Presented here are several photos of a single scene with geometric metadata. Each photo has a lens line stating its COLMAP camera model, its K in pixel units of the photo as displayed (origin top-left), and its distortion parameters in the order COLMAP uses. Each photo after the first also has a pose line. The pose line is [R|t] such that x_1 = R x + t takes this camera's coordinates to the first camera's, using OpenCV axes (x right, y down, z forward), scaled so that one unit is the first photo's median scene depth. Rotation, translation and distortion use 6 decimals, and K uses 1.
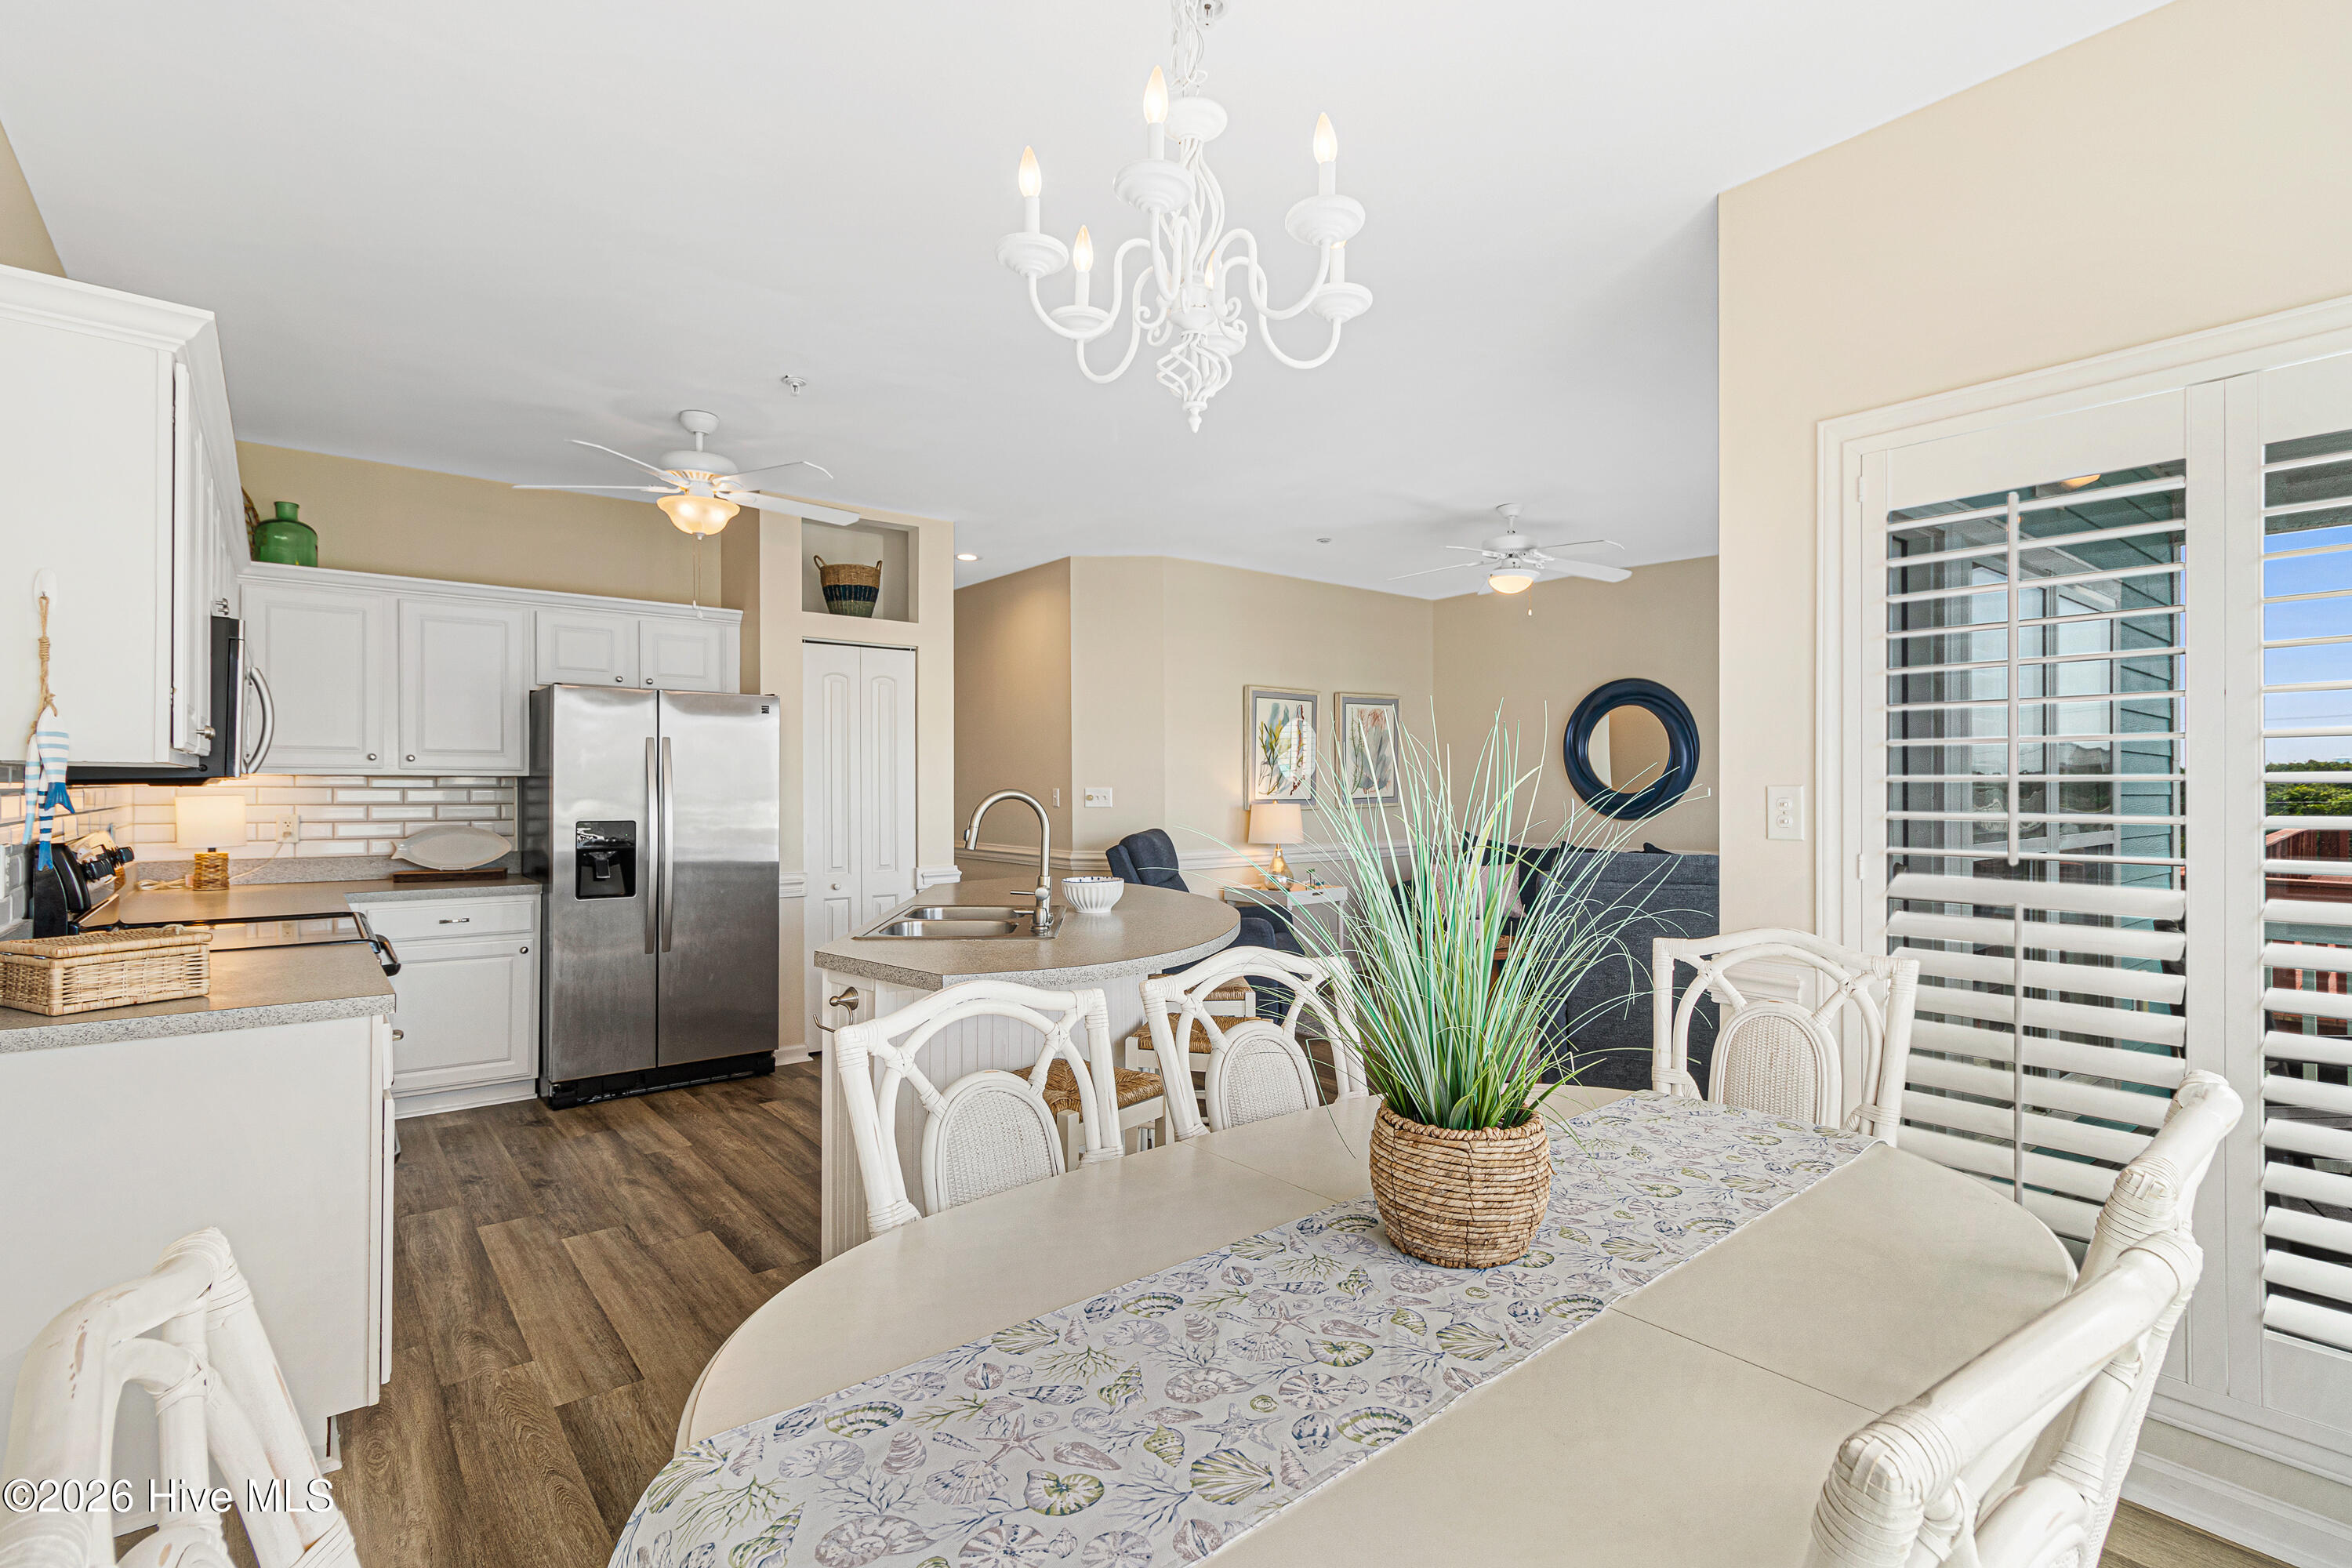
lens RADIAL K [[1070.7, 0, 1154.0], [0, 1070.7, 773.8], [0, 0, 1]] dist [0.002610, 0.000383]
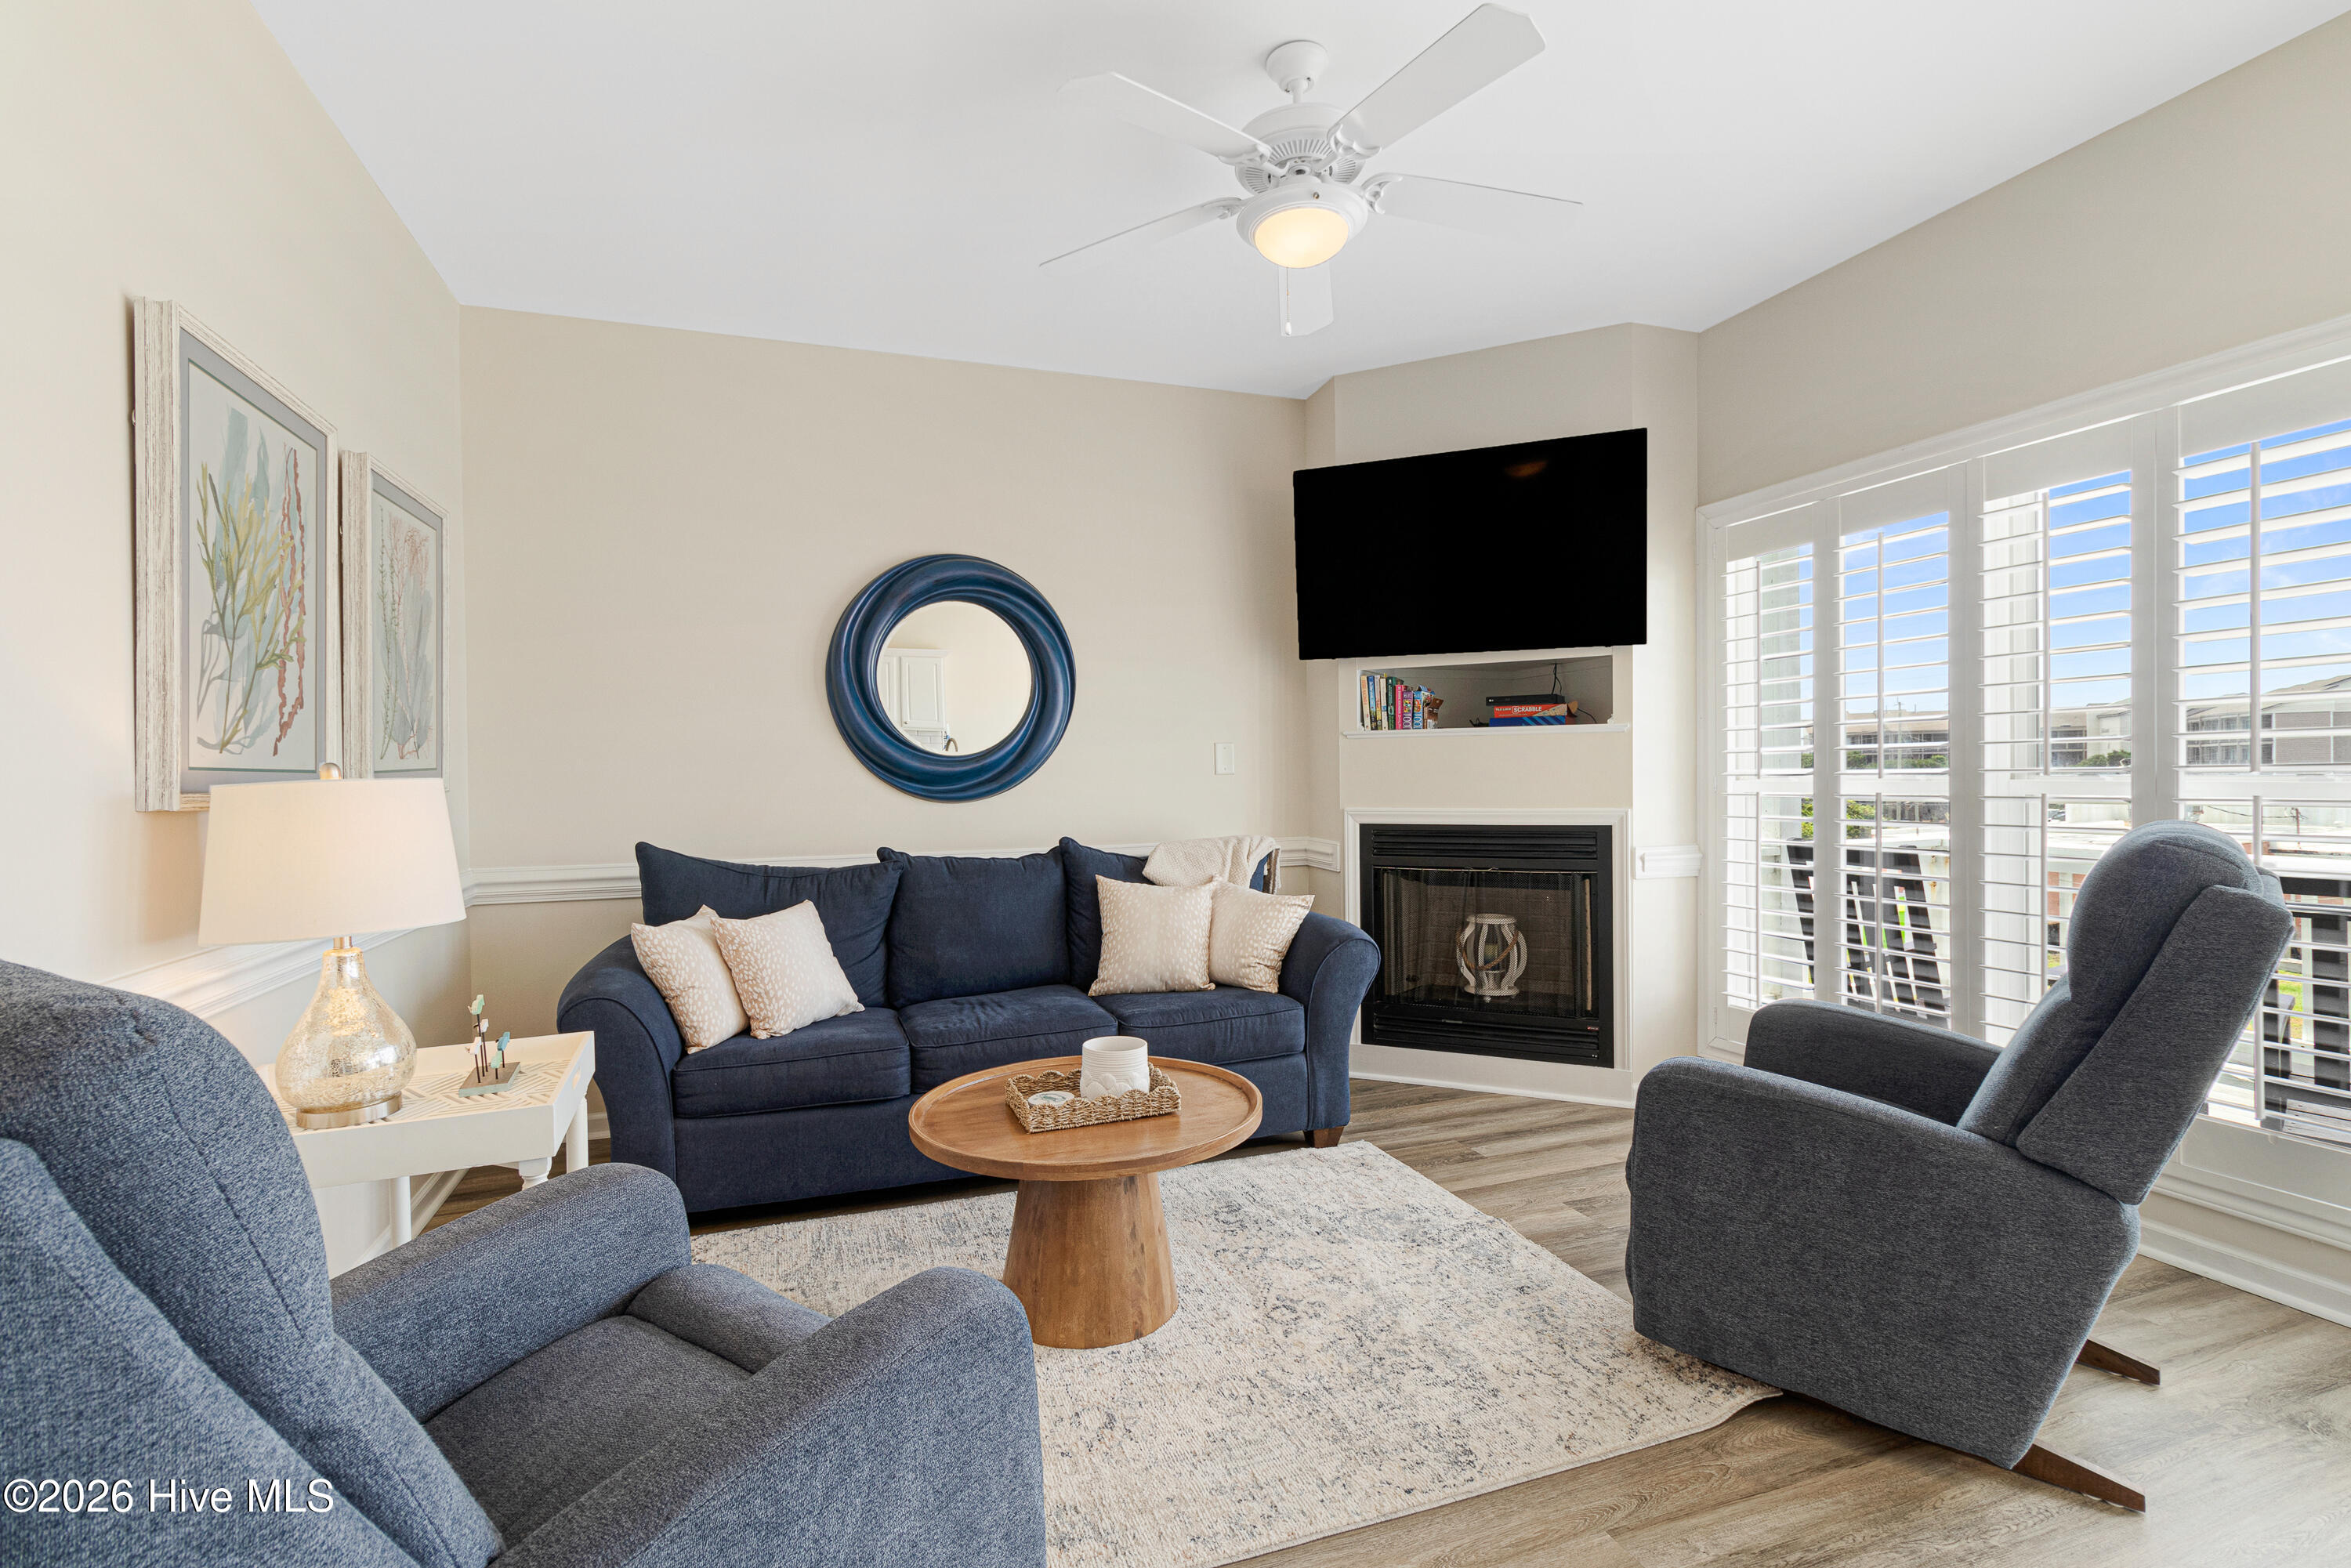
lens RADIAL K [[1070.2, 0, 1153.6], [0, 1070.2, 773.9], [0, 0, 1]] dist [0.002610, 0.000383]
pose [[0.314289, -0.008427, 0.949290, -0.112970], [0.000006, 0.999961, 0.008875, 0.035737], [-0.949327, -0.002784, 0.314277, 1.070067]]
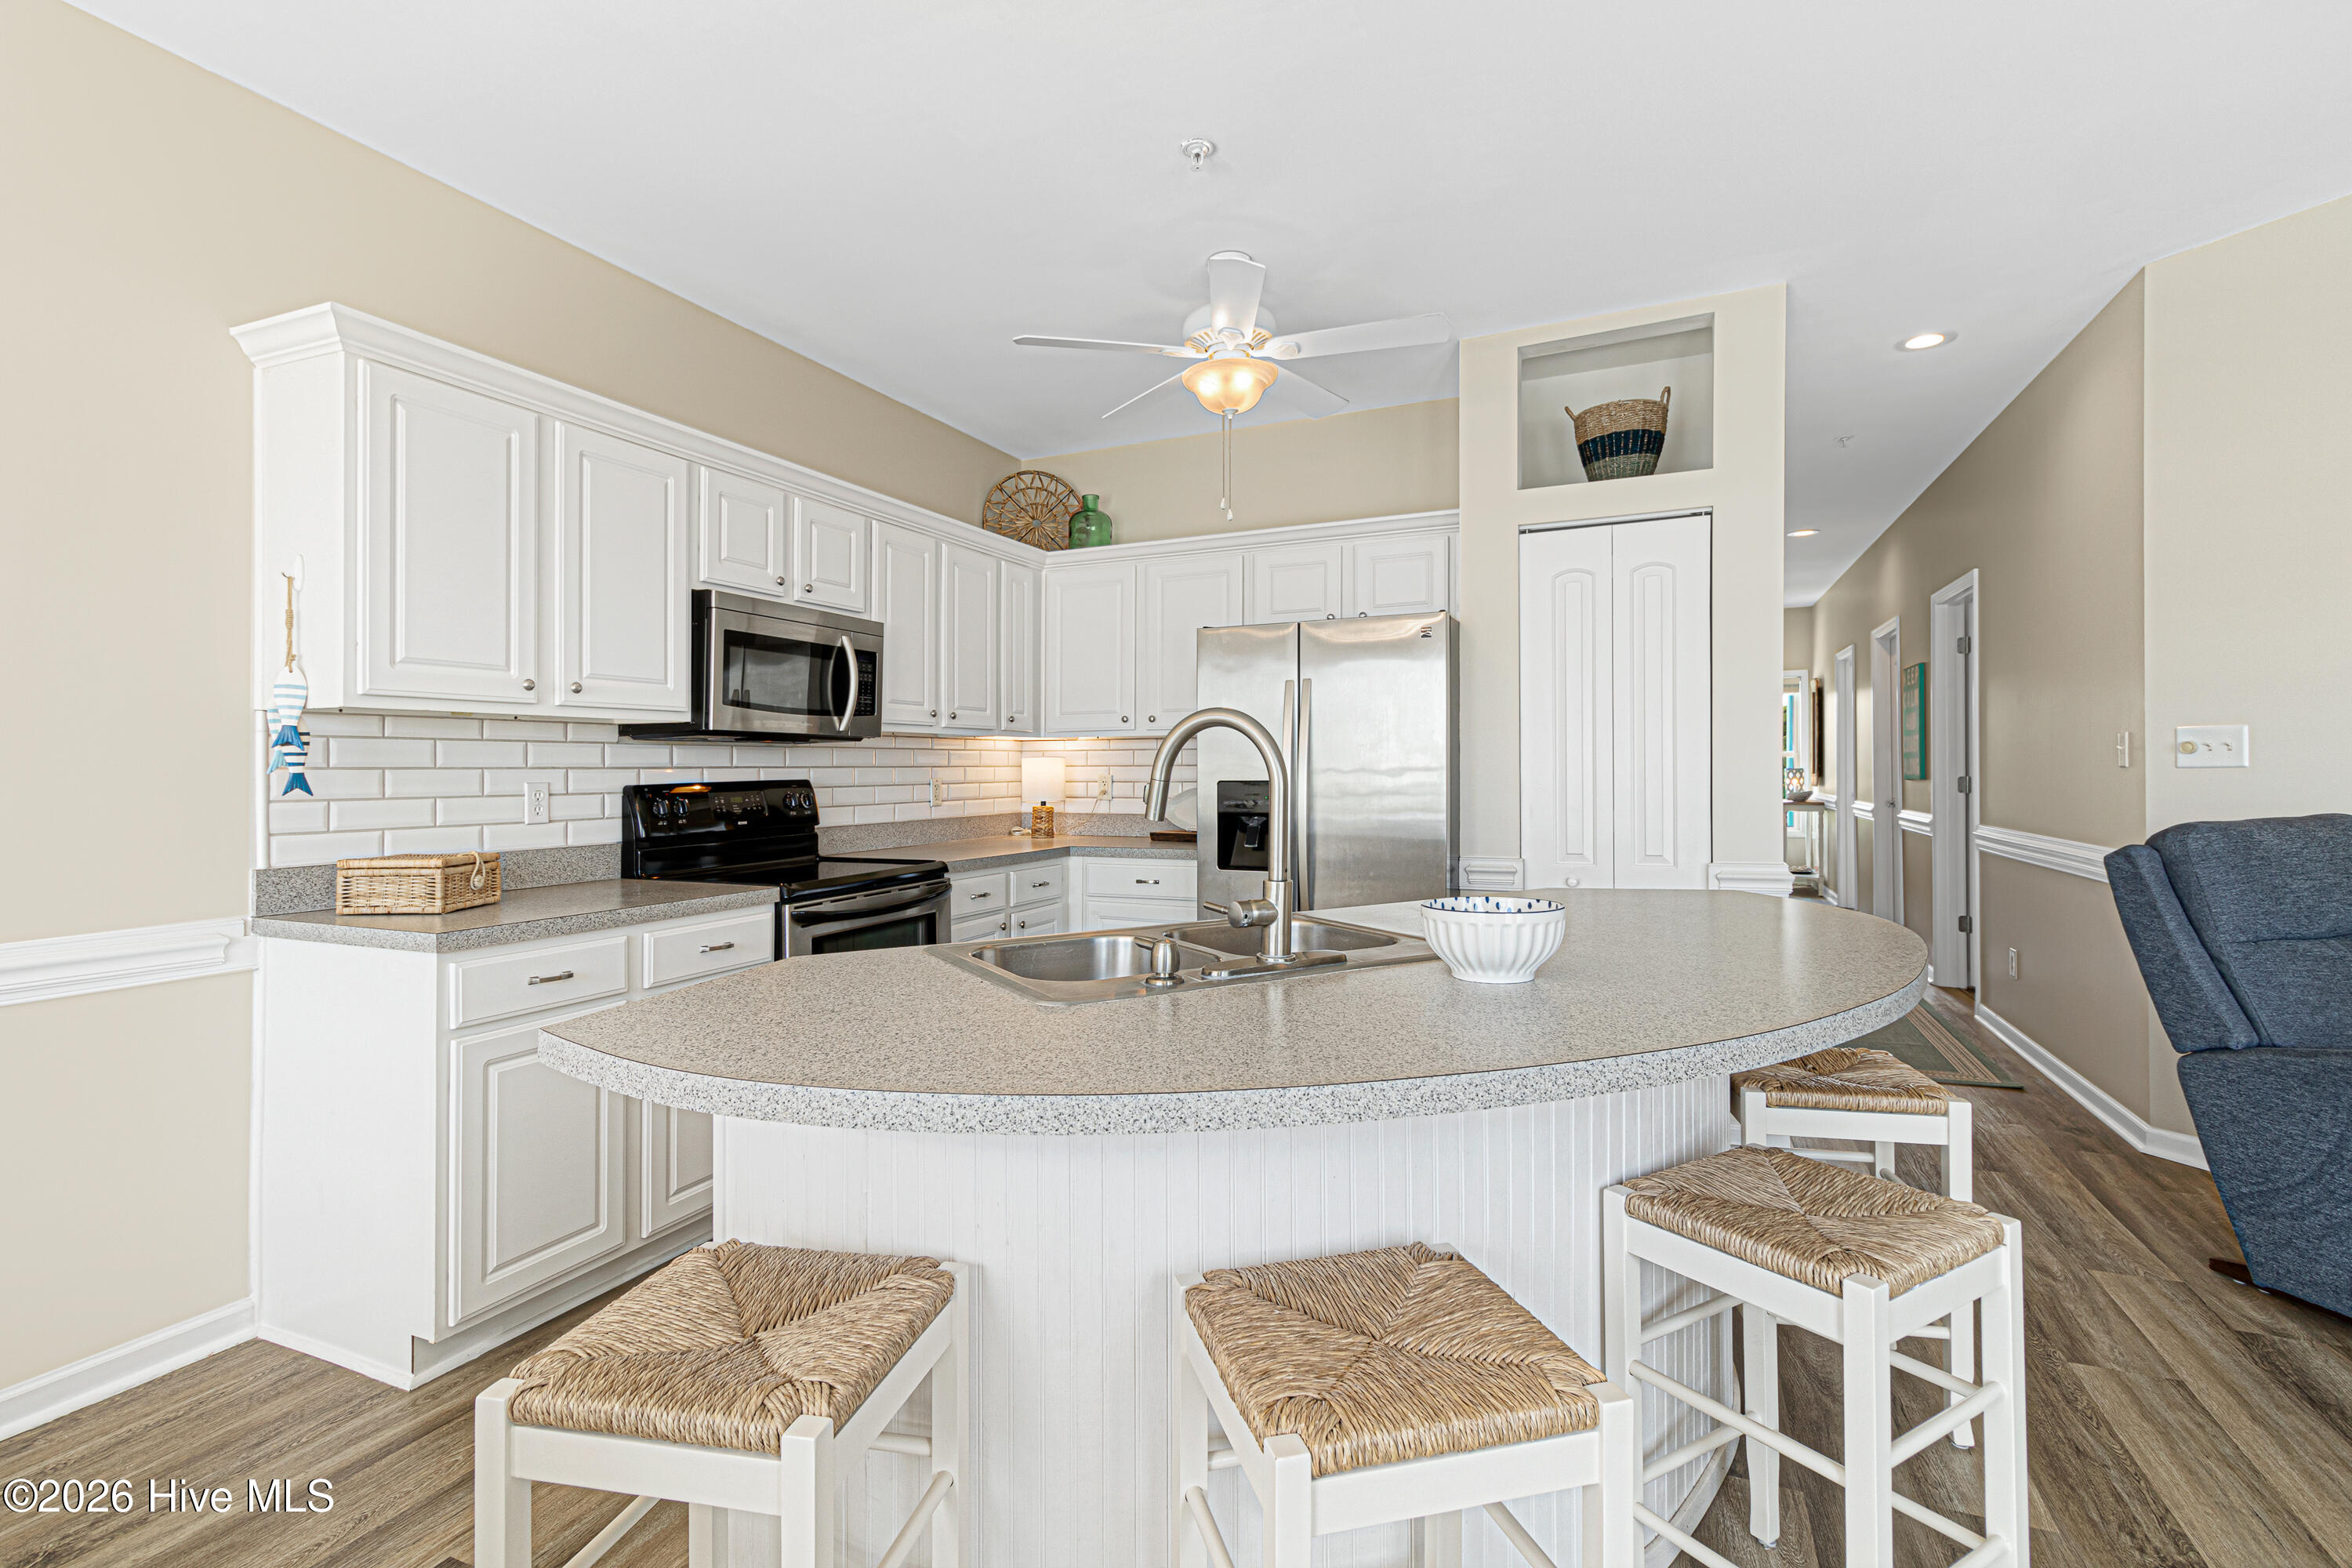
lens RADIAL K [[1117.8, 0, 1170.3], [0, 1117.8, 778.9], [0, 0, 1]] dist [0.002830, 0.008797]
pose [[0.487951, 0.000264, -0.872871, 0.237125], [0.020920, 0.999709, 0.011997, 0.029846], [0.872621, -0.024114, 0.487803, 0.495967]]
